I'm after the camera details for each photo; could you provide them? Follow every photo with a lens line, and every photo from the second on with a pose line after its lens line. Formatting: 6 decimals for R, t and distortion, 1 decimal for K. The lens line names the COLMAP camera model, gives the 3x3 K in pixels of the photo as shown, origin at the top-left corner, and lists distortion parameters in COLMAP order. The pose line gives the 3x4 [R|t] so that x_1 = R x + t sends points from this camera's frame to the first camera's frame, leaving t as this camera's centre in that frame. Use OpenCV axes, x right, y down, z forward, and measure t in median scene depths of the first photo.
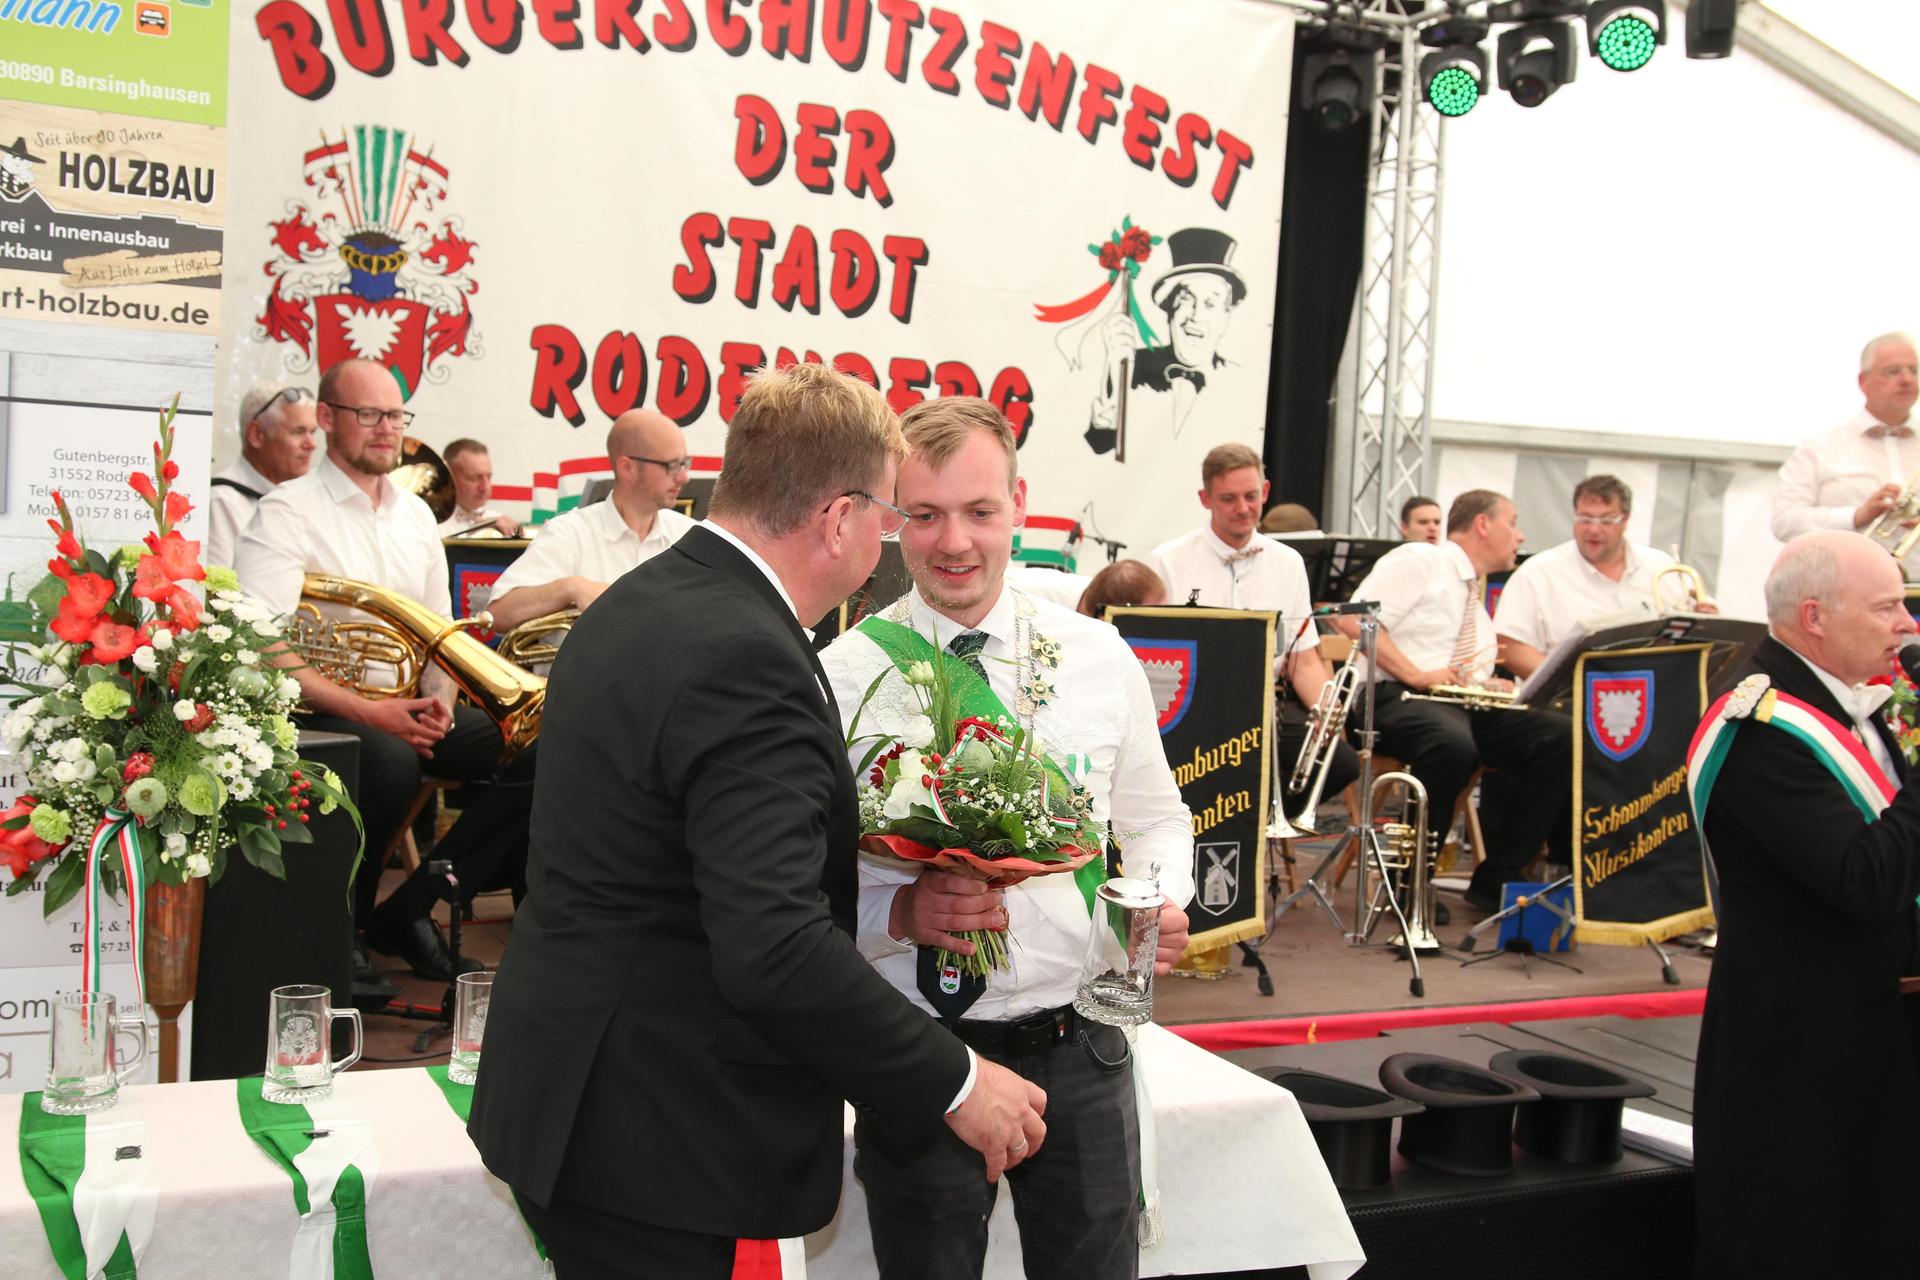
lens RADIAL K [[2056.3, 0, 956.4], [0, 2056.3, 615.8], [0, 0, 1]] dist [0.023025, 0.000000]
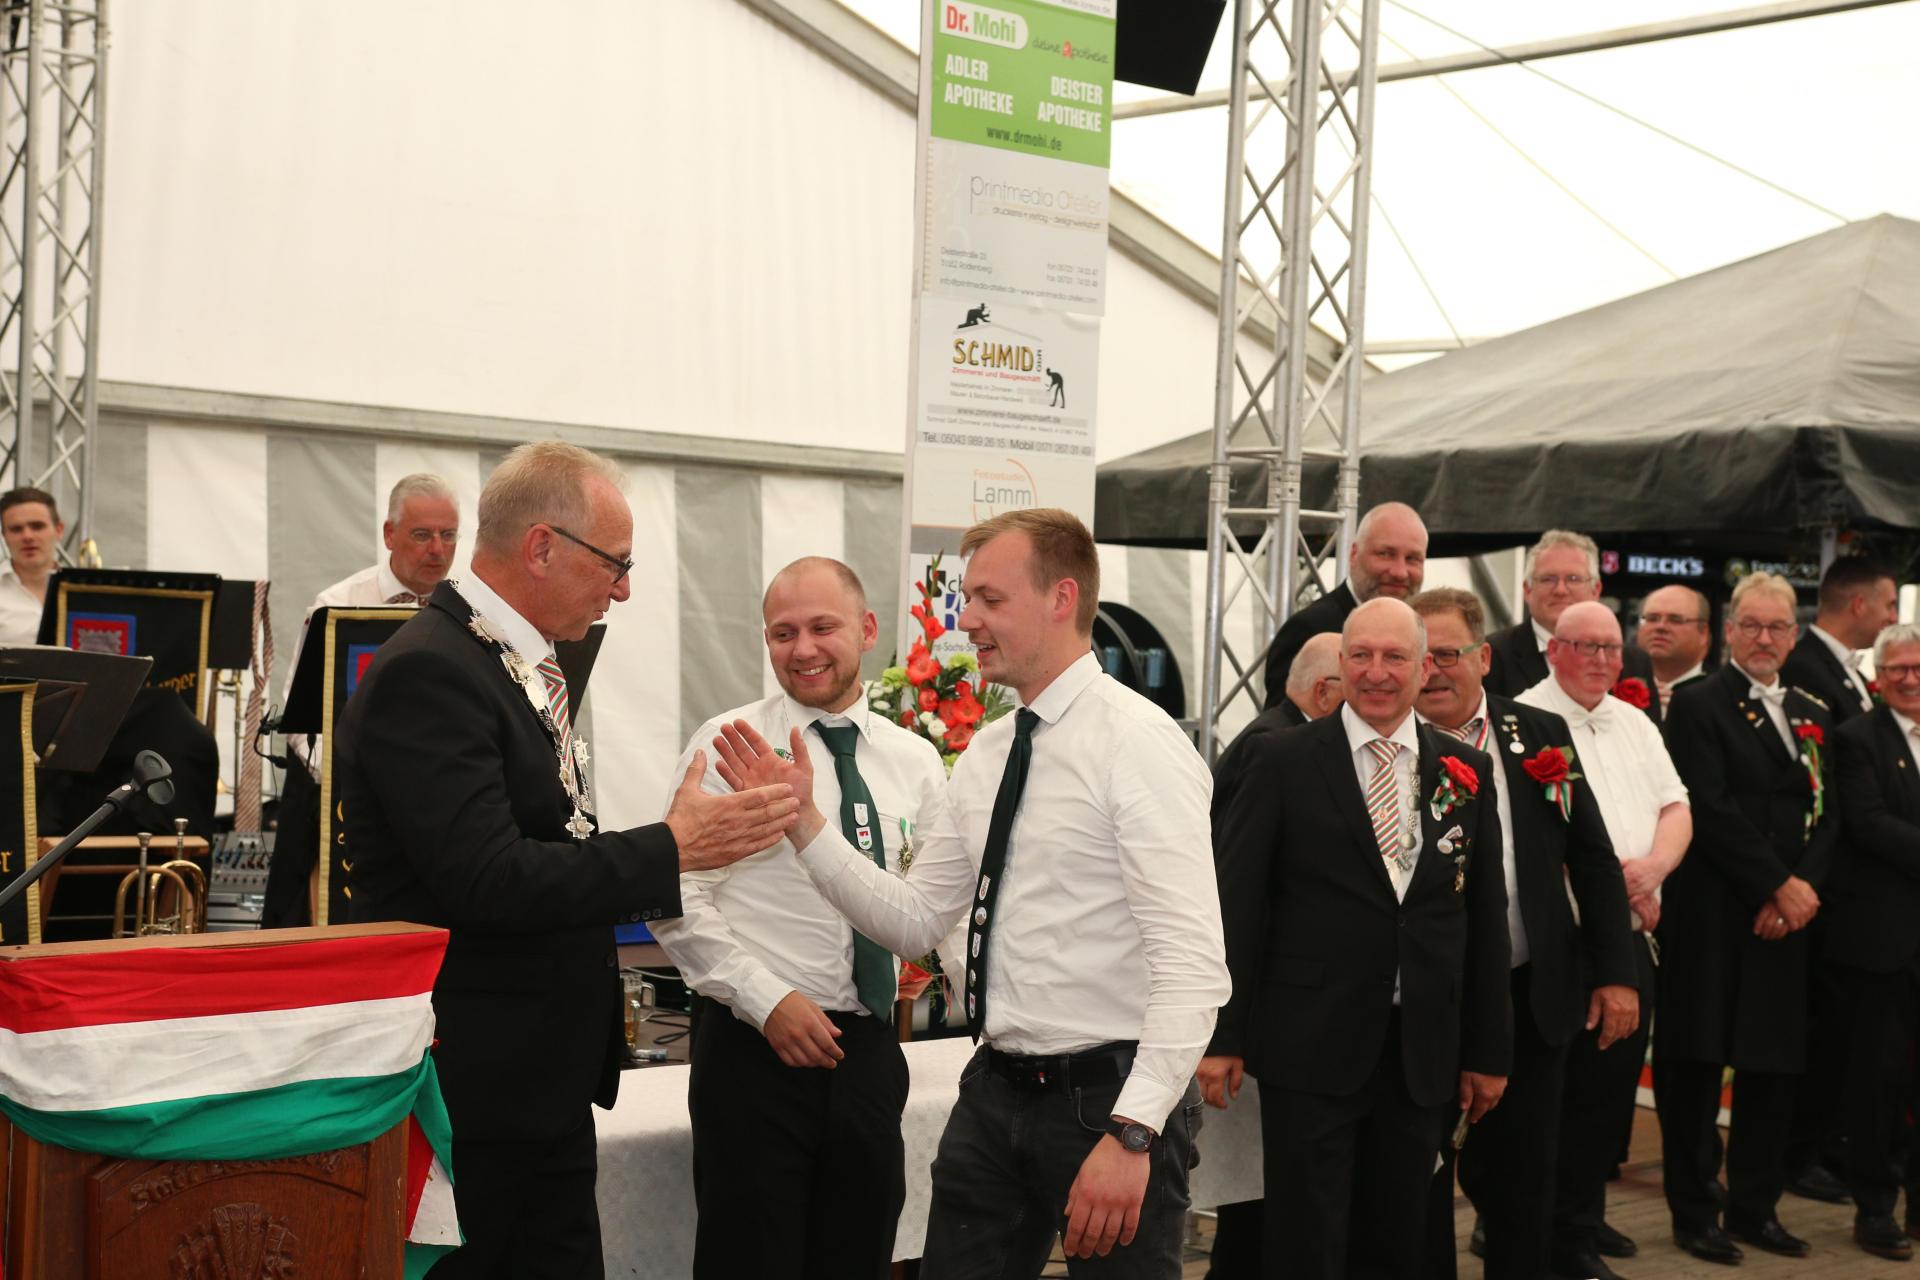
lens RADIAL K [[2909.5, 0, 958.5], [0, 2909.5, 638.8], [0, 0, 1]] dist [0.122261, 0.000000]
pose [[0.938895, -0.006983, 0.344134, 0.185597], [0.011153, 0.999886, -0.010141, 0.006924], [-0.344024, 0.013360, 0.938866, -0.050002]]
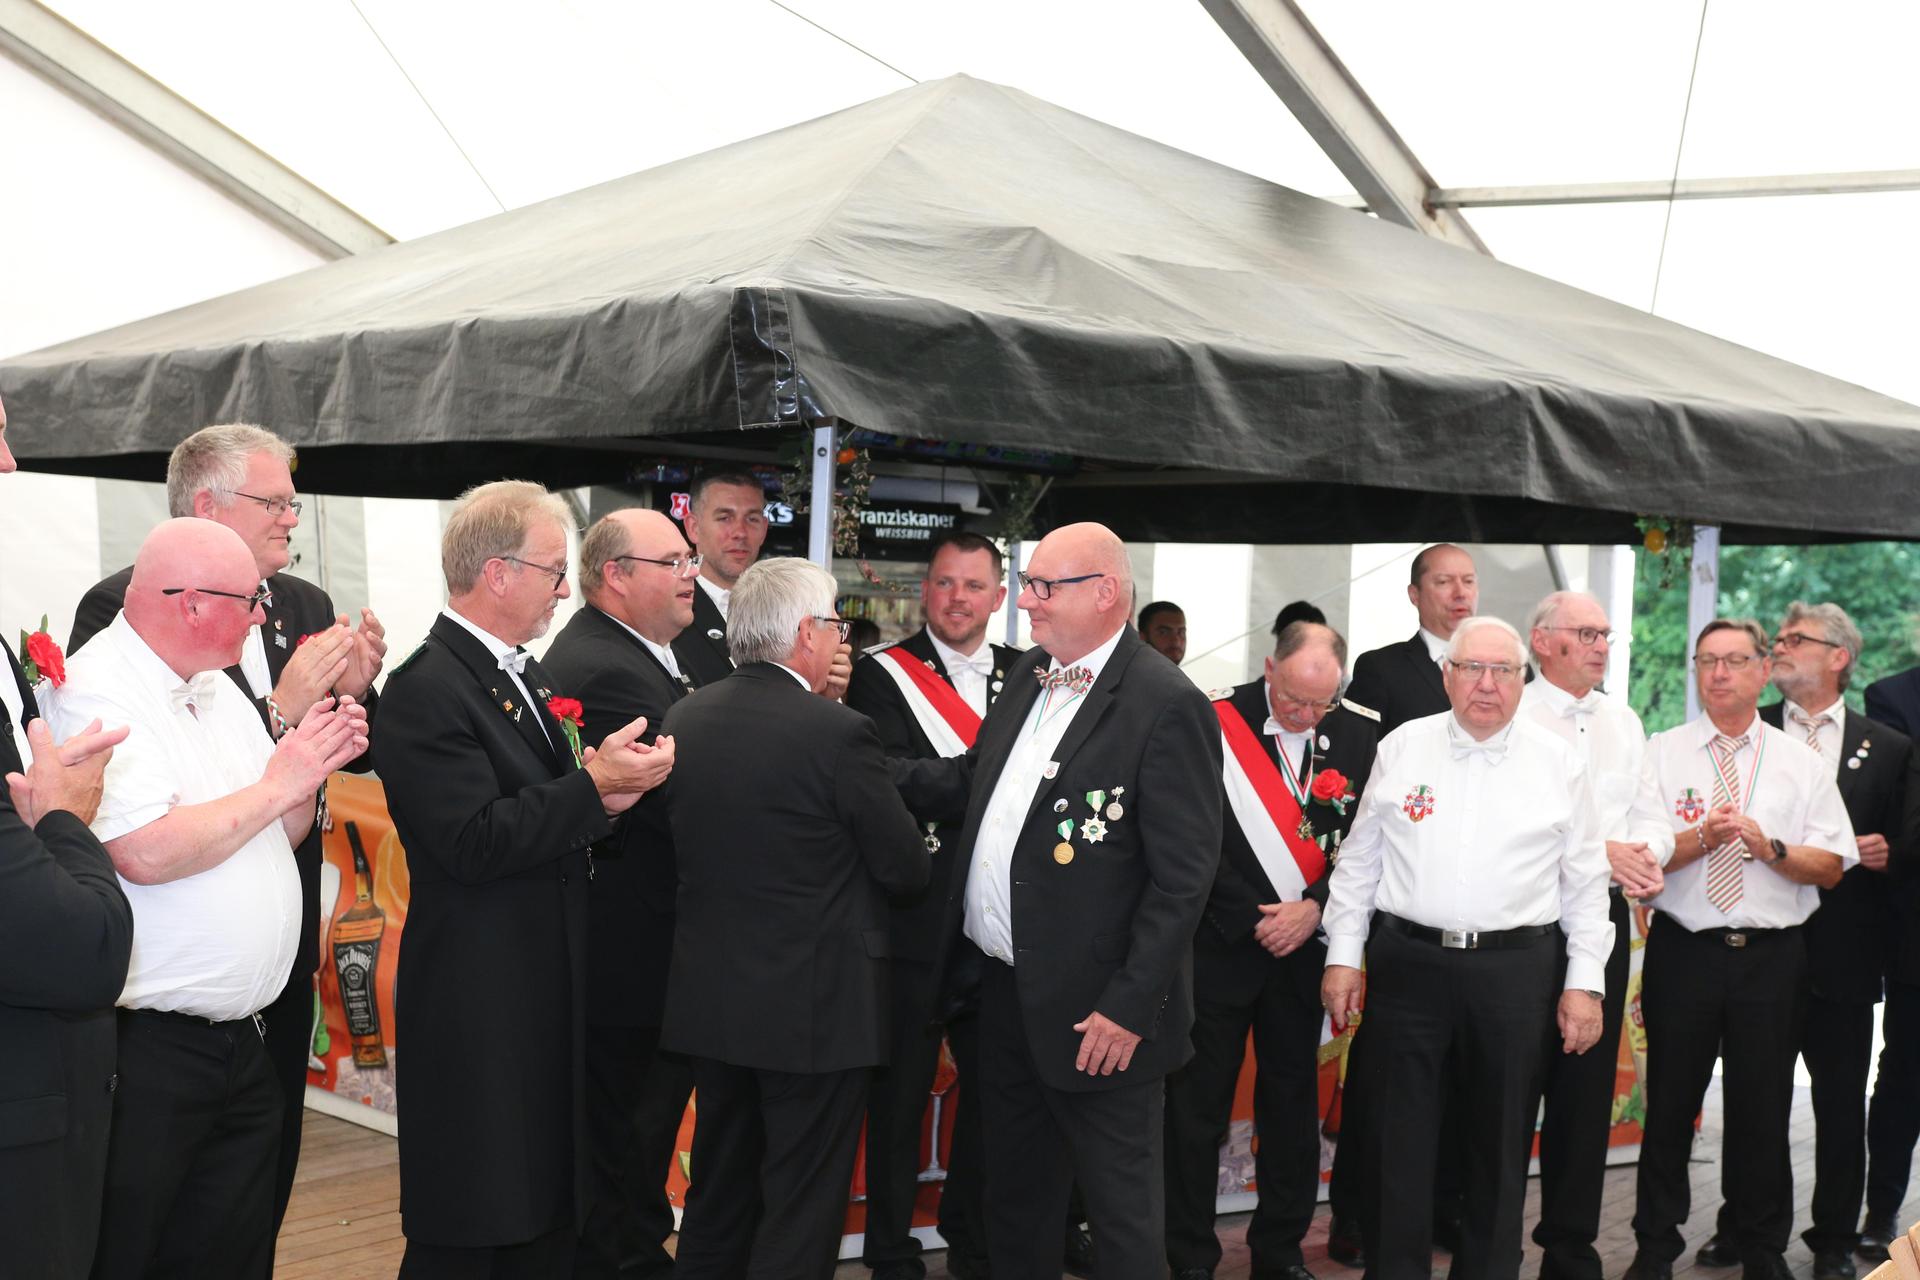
lens RADIAL K [[2909.5, 0, 954.7], [0, 2909.5, 638.8], [0, 0, 1]] dist [0.122261, 0.000000]
pose [[0.833187, -0.008393, 0.552928, 0.443766], [0.009473, 0.999955, 0.000904, 0.012652], [-0.552911, 0.004485, 0.833228, 0.164840]]
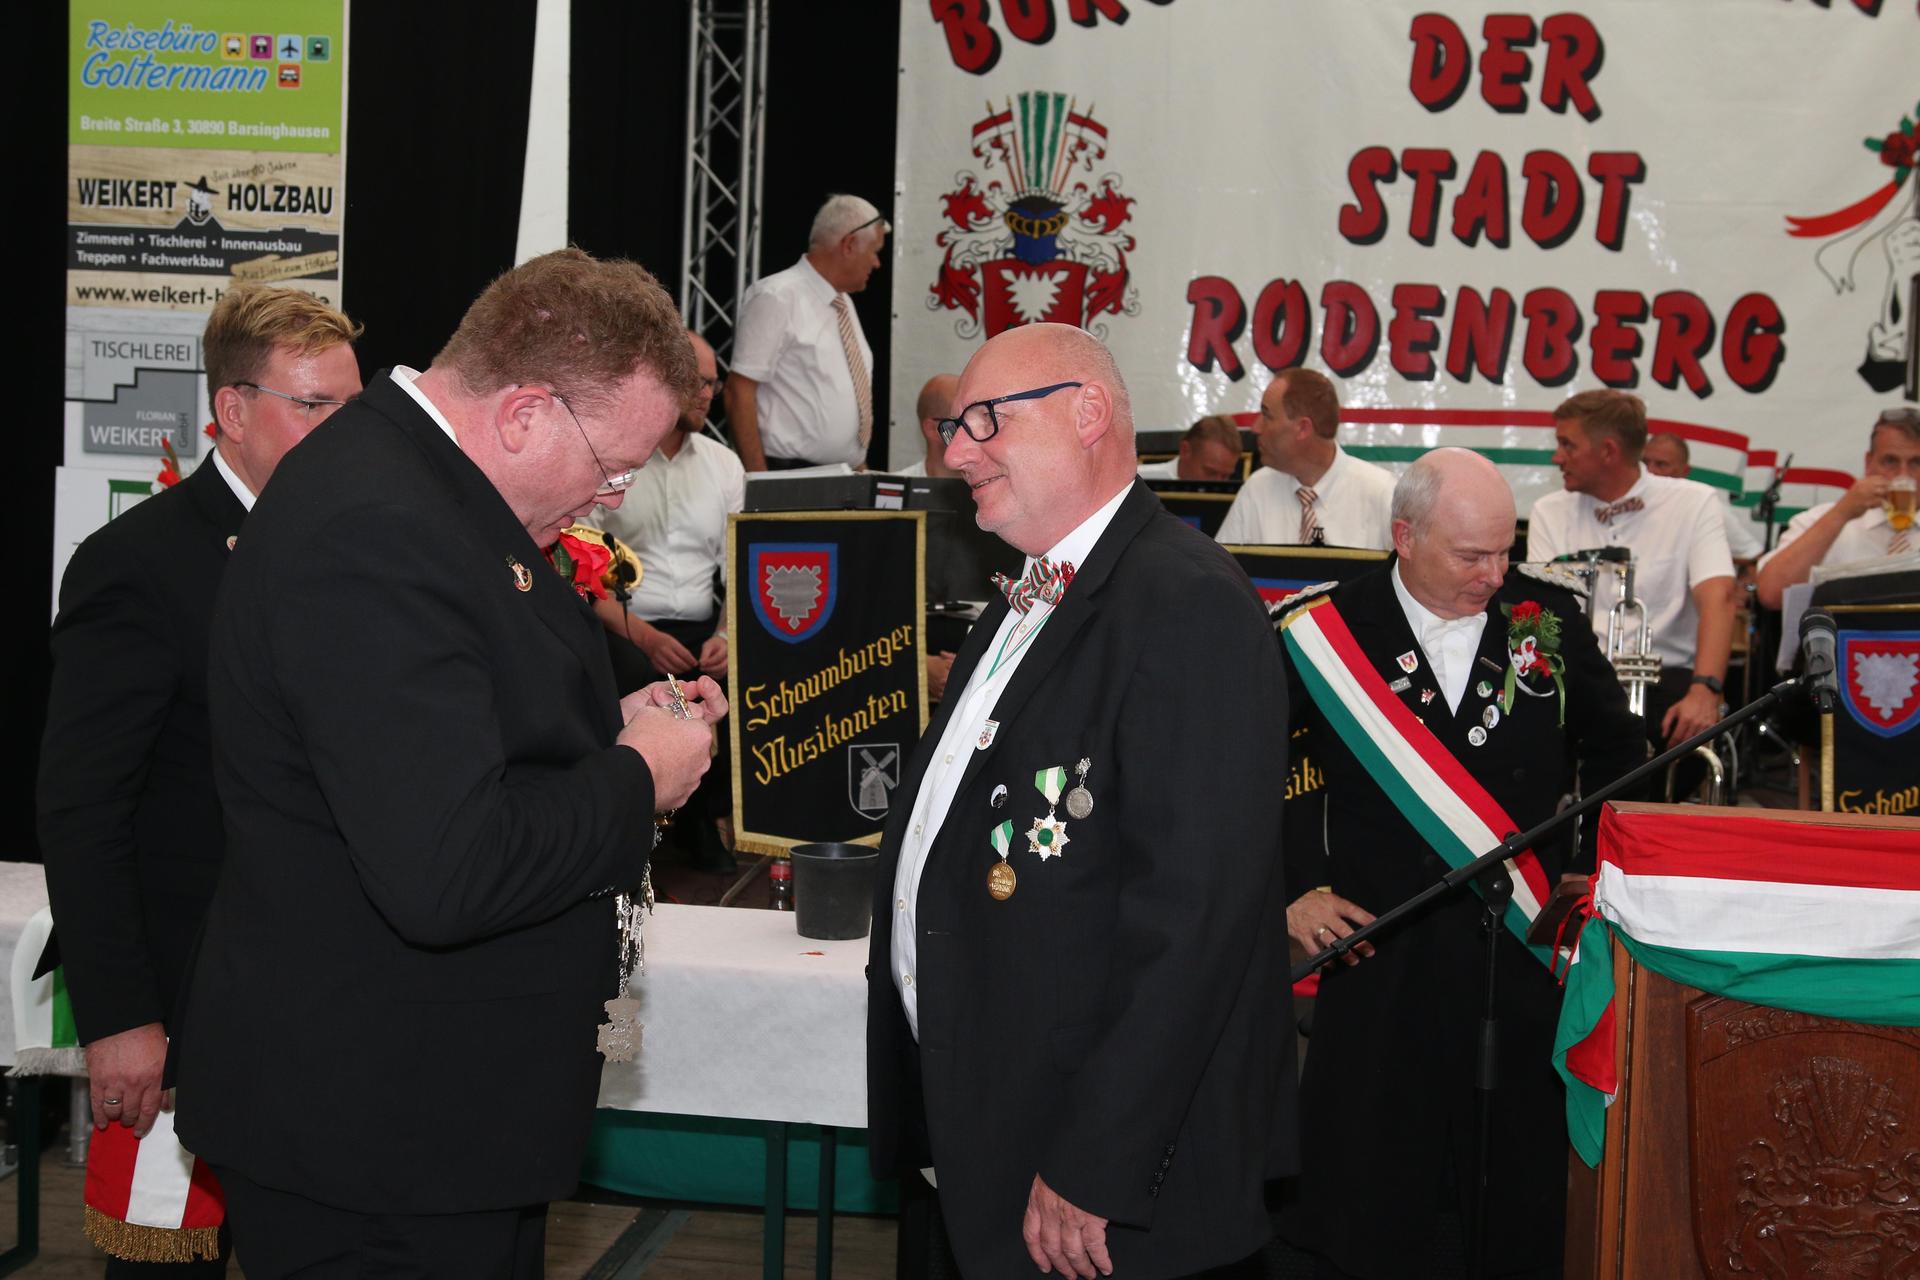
lens RADIAL K [[2384.5, 0, 959.0], [0, 2384.5, 632.6], [0, 0, 1]] dist [0.058689, 0.000000]
pose [[0.839377, 0.025650, -0.542944, 0.308011], [-0.020415, 0.999669, 0.015666, 0.011547], [0.543166, -0.002065, 0.839623, -0.016630]]
